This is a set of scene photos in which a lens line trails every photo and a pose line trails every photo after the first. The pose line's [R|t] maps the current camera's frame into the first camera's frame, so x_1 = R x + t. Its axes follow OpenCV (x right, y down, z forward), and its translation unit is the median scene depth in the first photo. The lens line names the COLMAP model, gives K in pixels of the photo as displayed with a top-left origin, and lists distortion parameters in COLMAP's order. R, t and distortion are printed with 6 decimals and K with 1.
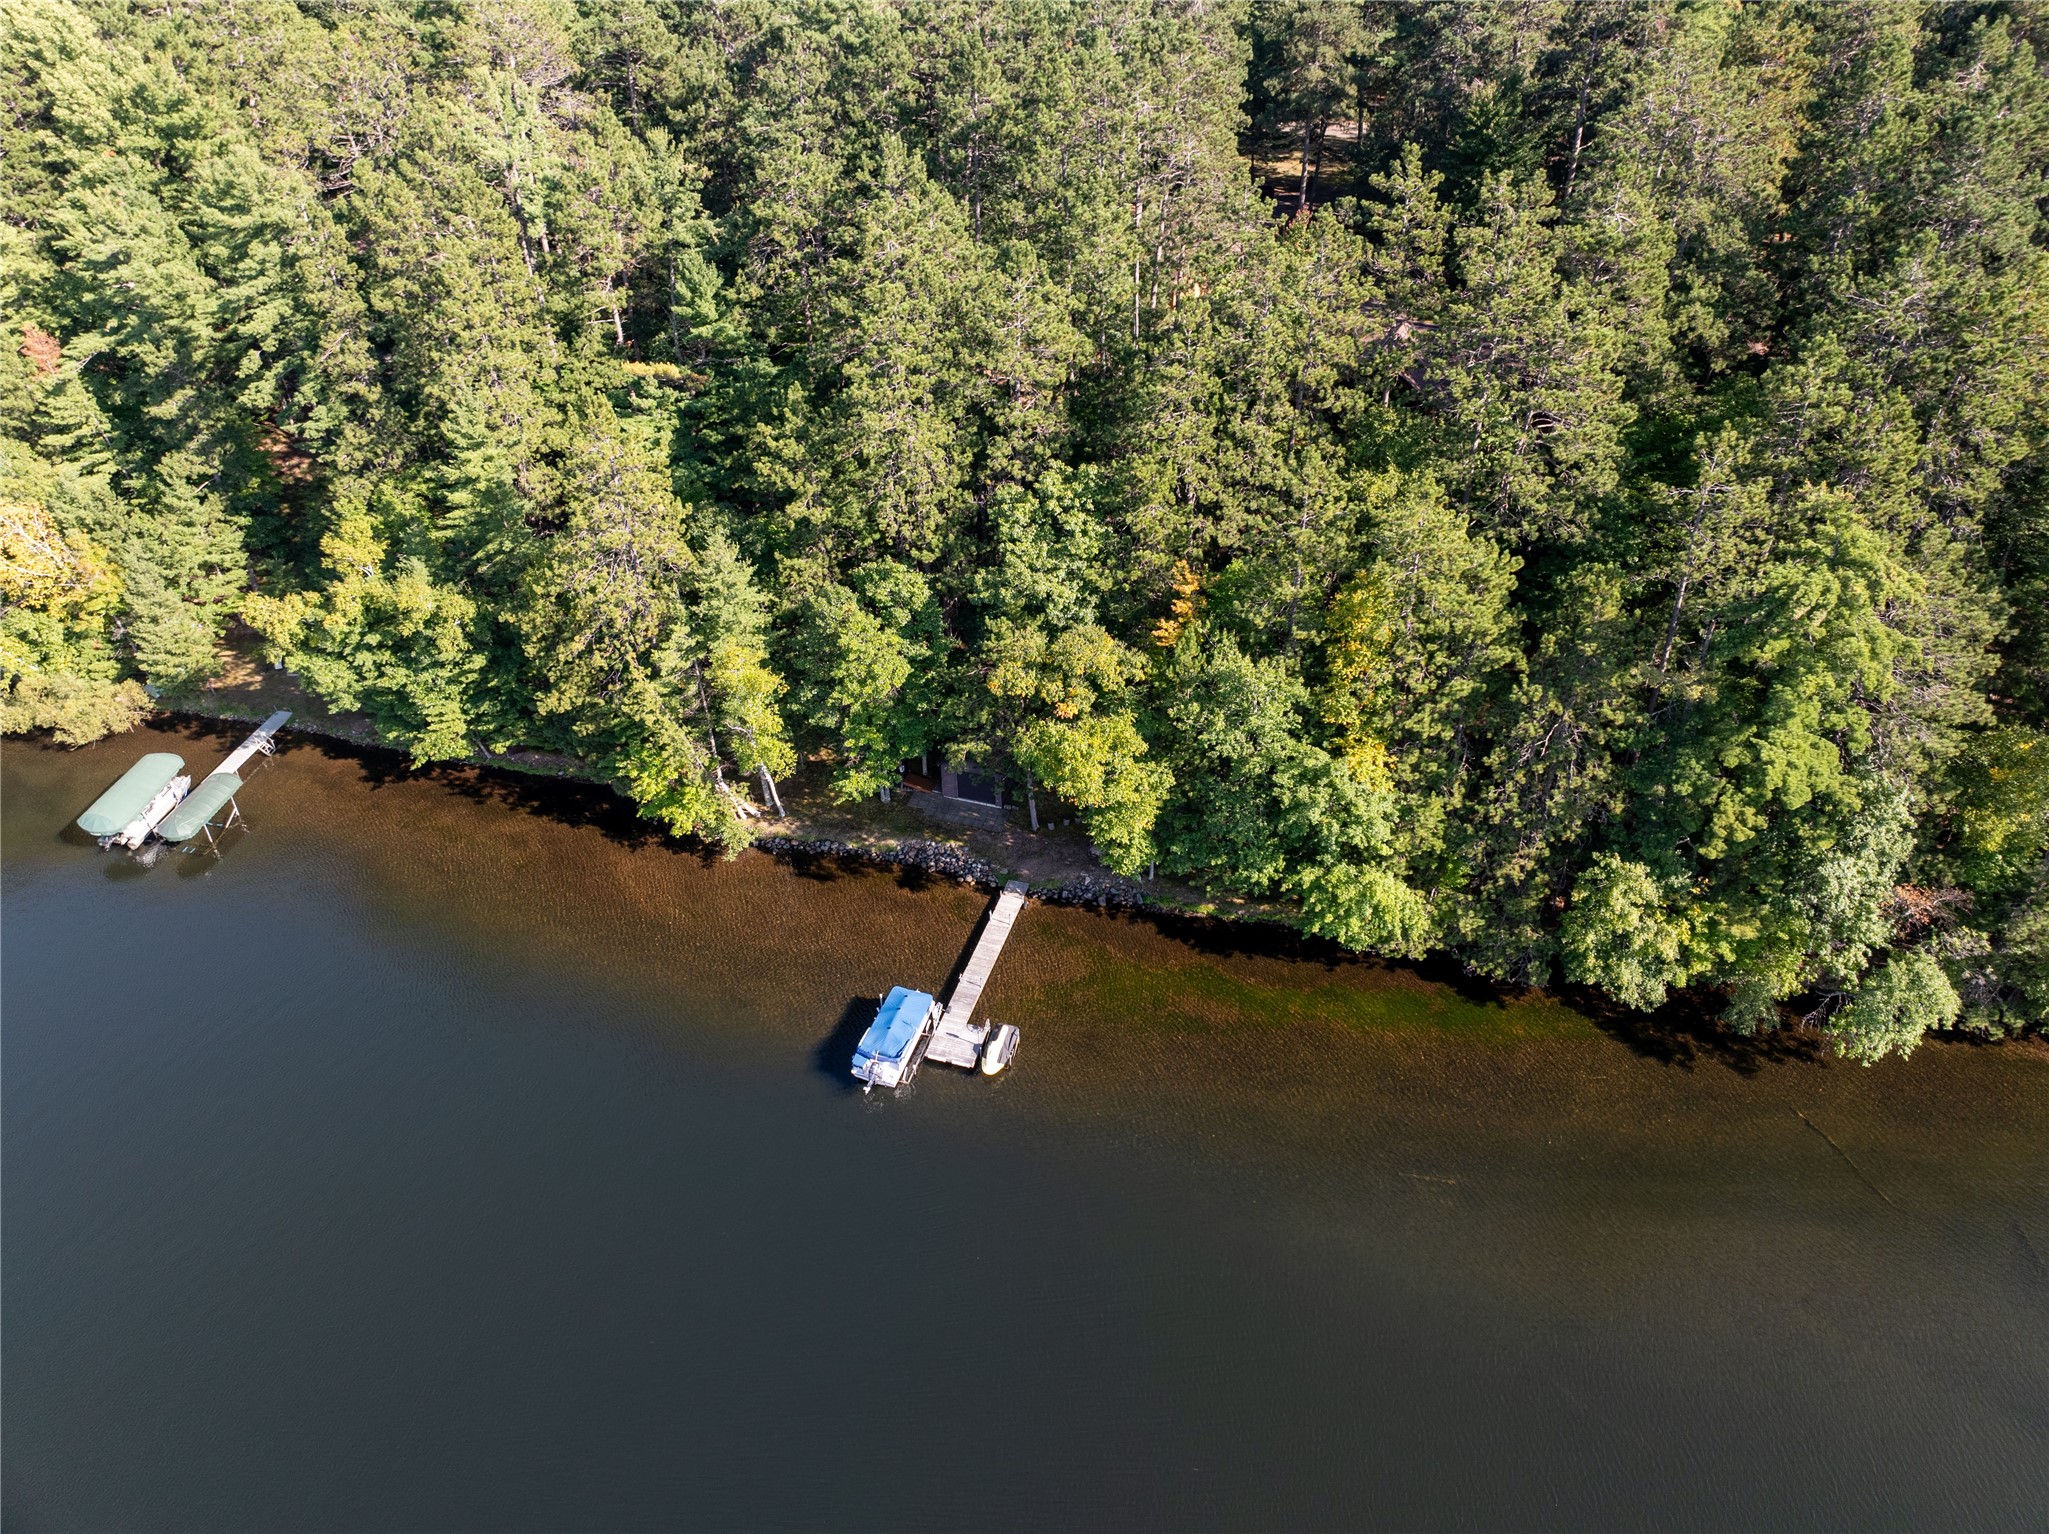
lens RADIAL K [[1429.8, 0, 1032.9], [0, 1429.8, 760.8], [0, 0, 1]] dist [-0.030118, -0.009944]
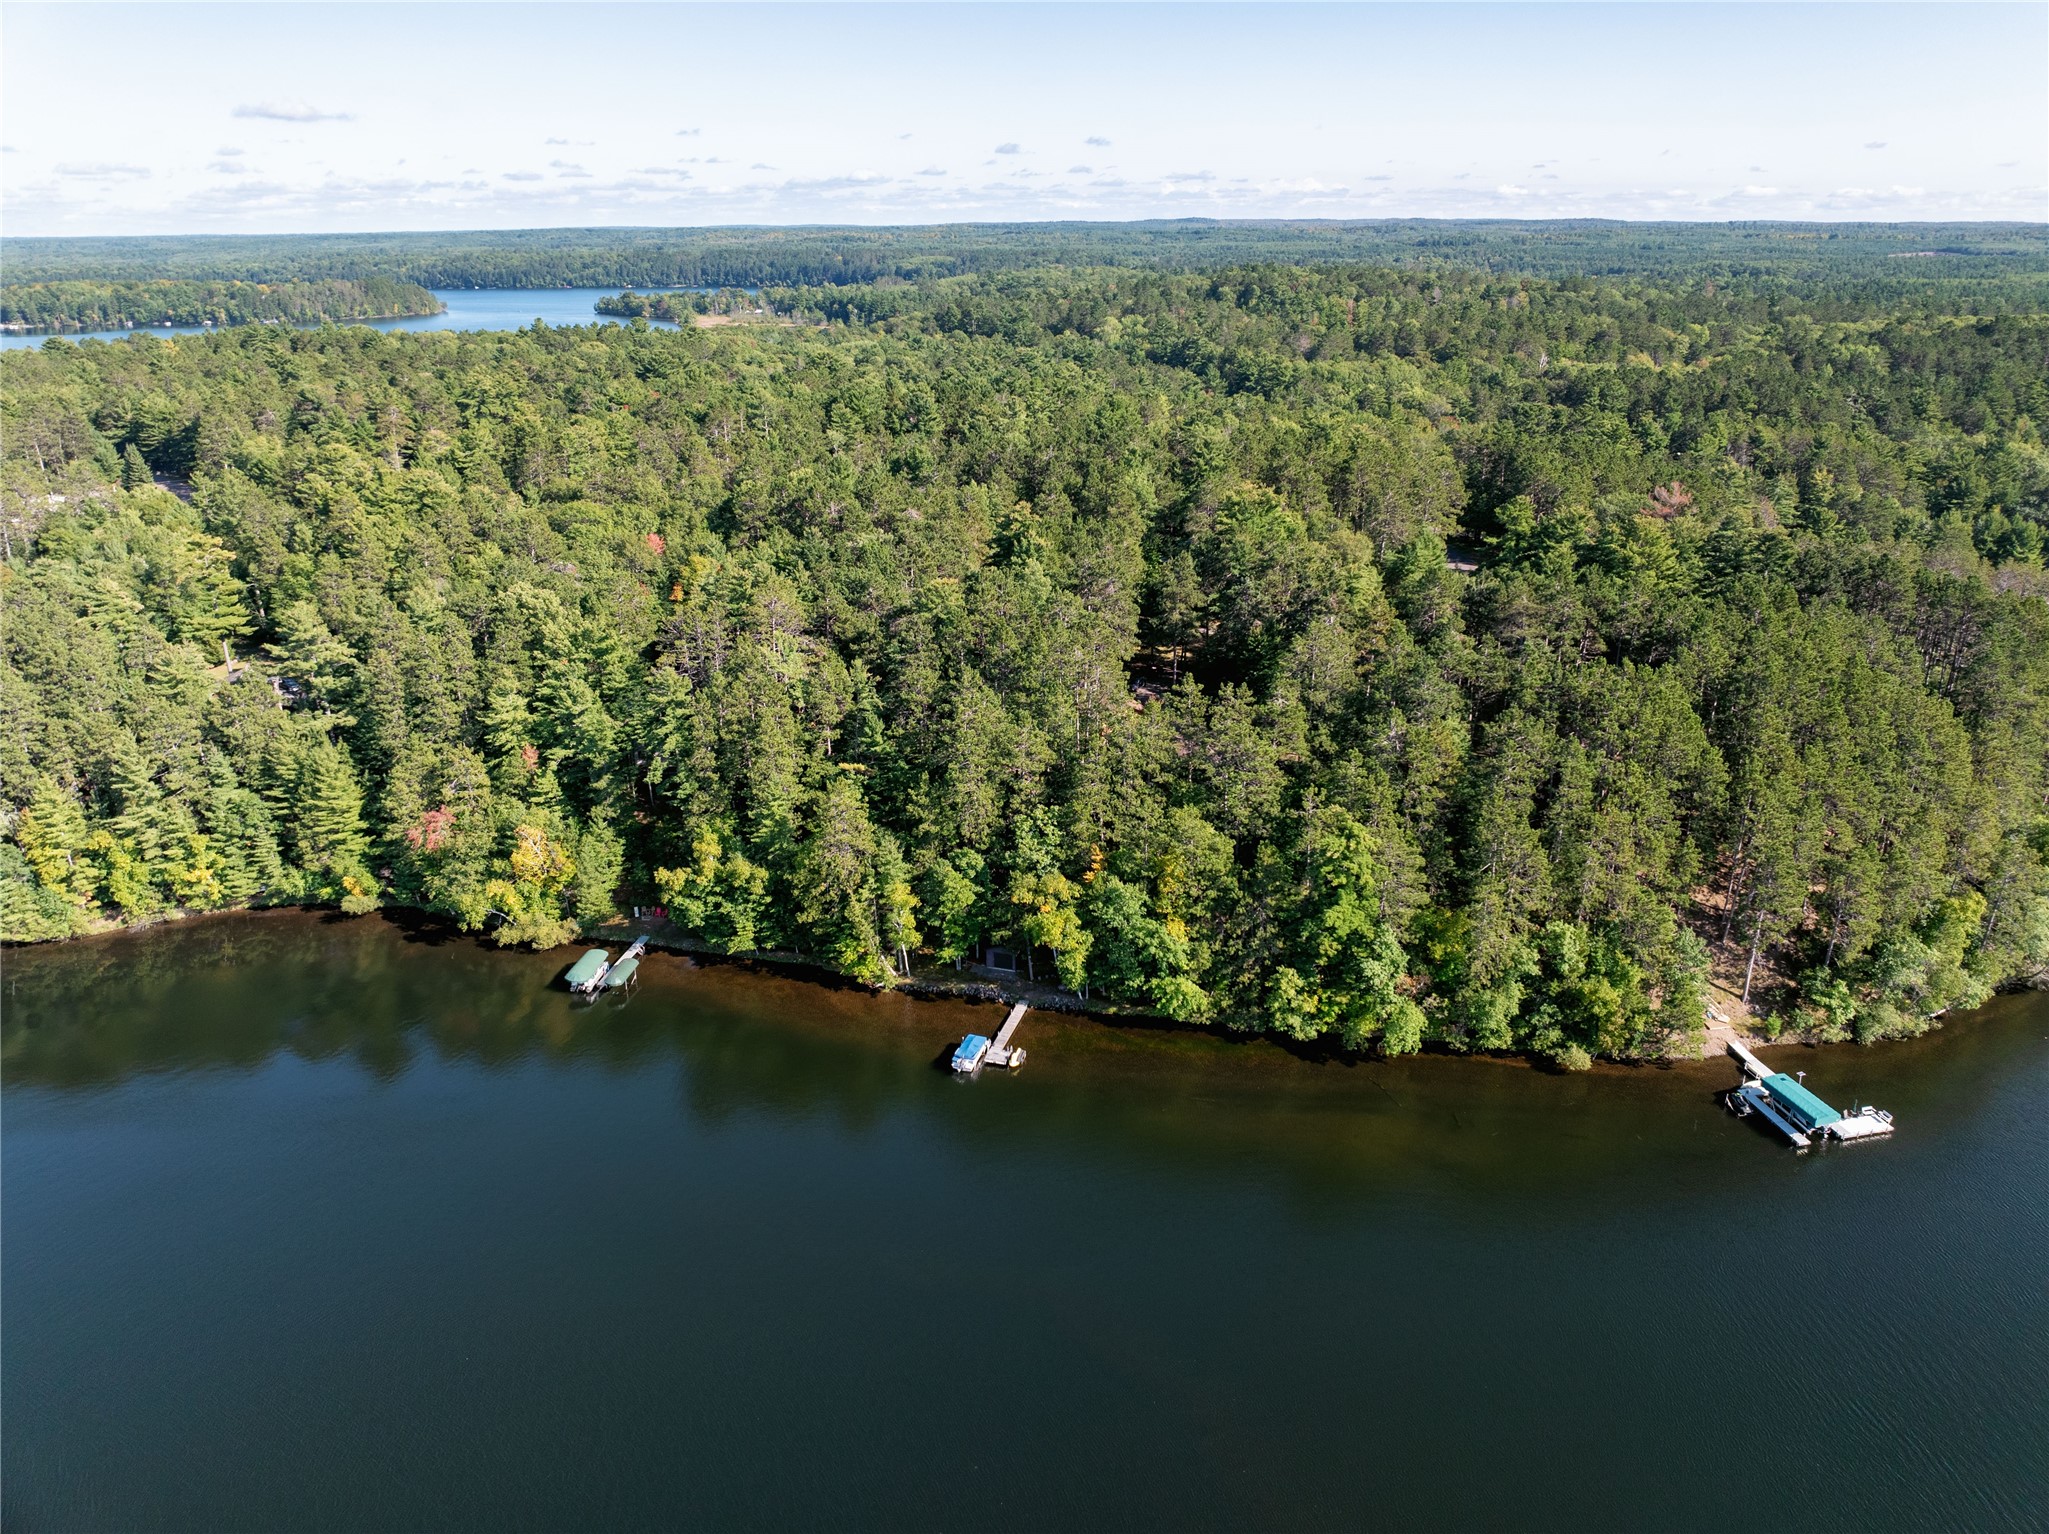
lens RADIAL K [[1429.8, 0, 1032.9], [0, 1429.8, 760.8], [0, 0, 1]] dist [-0.030118, -0.009944]
pose [[0.999956, -0.002669, 0.009045, -0.016091], [0.005050, 0.961581, -0.274475, 0.343442], [-0.007965, 0.274508, 0.961552, -1.193728]]
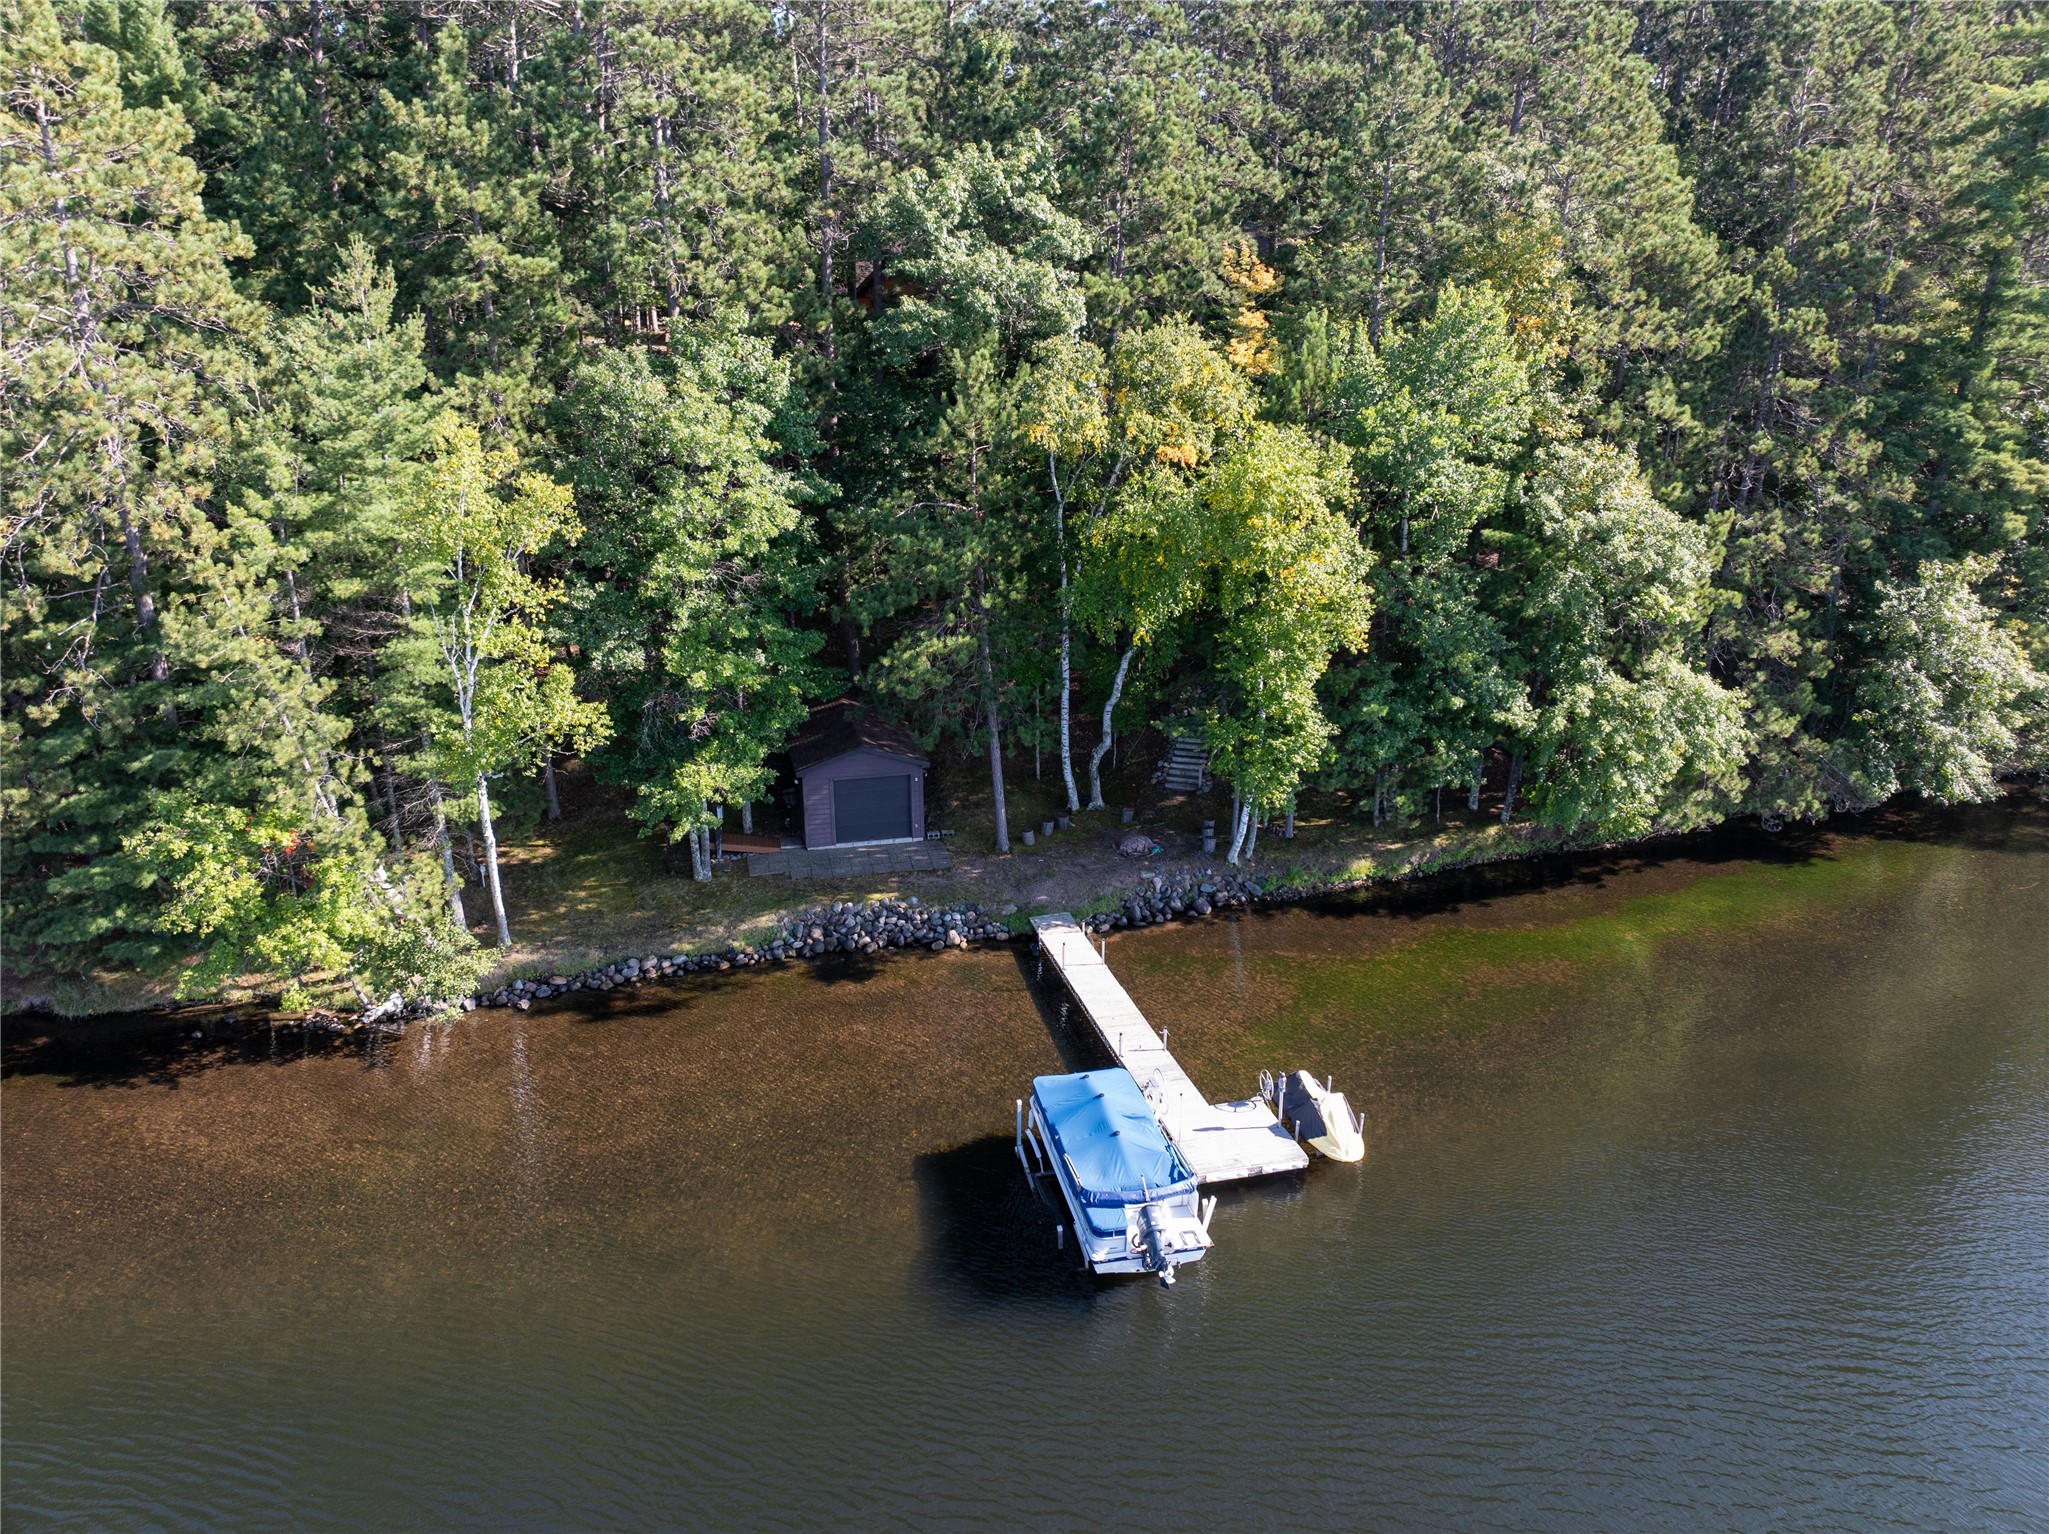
lens RADIAL K [[1429.8, 0, 1032.9], [0, 1429.8, 760.8], [0, 0, 1]] dist [-0.030118, -0.009944]
pose [[0.847682, -0.158605, 0.506240, -0.287772], [0.313342, 0.919710, -0.236536, 0.164958], [-0.428079, 0.359134, 0.829320, 0.586707]]
